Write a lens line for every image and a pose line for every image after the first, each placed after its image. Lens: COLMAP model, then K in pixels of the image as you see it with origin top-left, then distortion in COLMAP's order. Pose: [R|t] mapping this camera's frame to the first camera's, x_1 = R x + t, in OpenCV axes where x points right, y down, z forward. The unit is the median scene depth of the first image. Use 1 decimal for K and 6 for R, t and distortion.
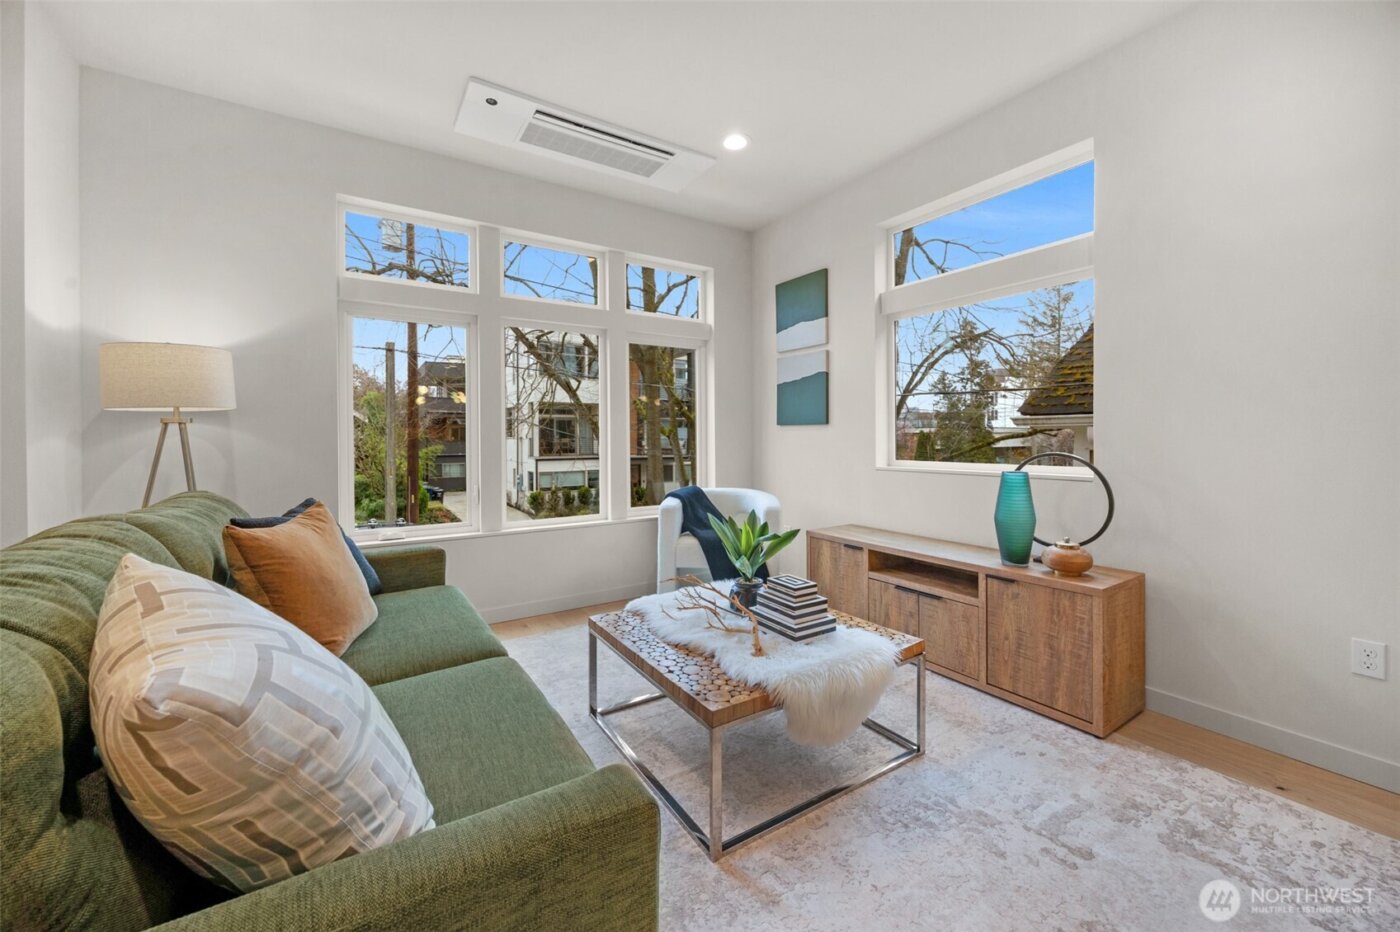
lens RADIAL K [[561.0, 0, 709.1], [0, 561.0, 443.1], [0, 0, 1]] dist [-0.006711, 0.000138]
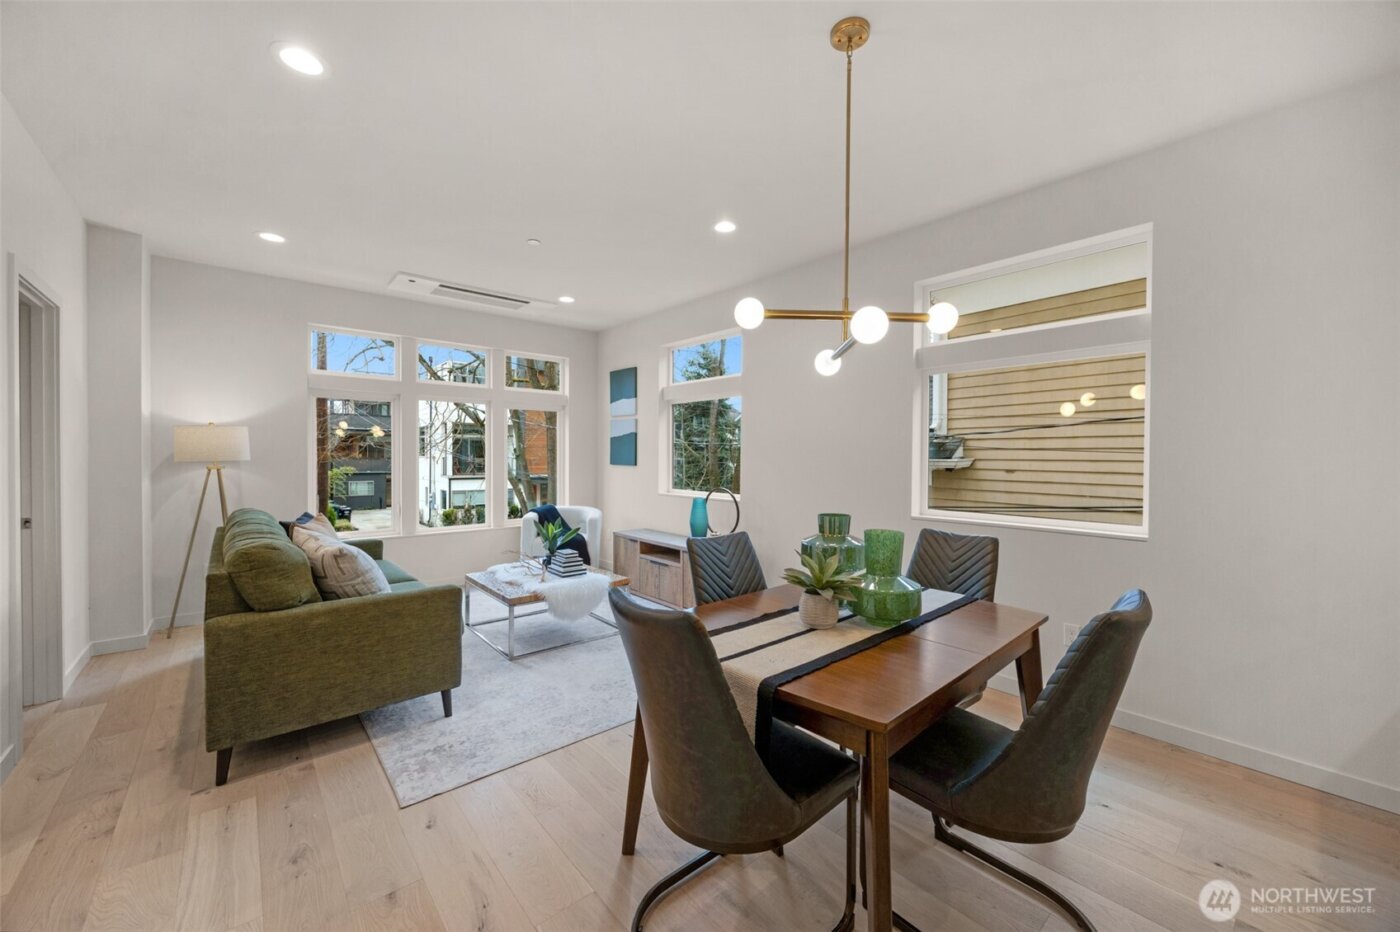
lens RADIAL K [[561.0, 0, 713.4], [0, 561.0, 459.5], [0, 0, 1]] dist [-0.006711, 0.000138]
pose [[0.990488, 0.008617, 0.137331, 0.199451], [-0.008341, 0.999962, -0.002580, -0.046013], [-0.137348, 0.001409, 0.990522, -0.563479]]
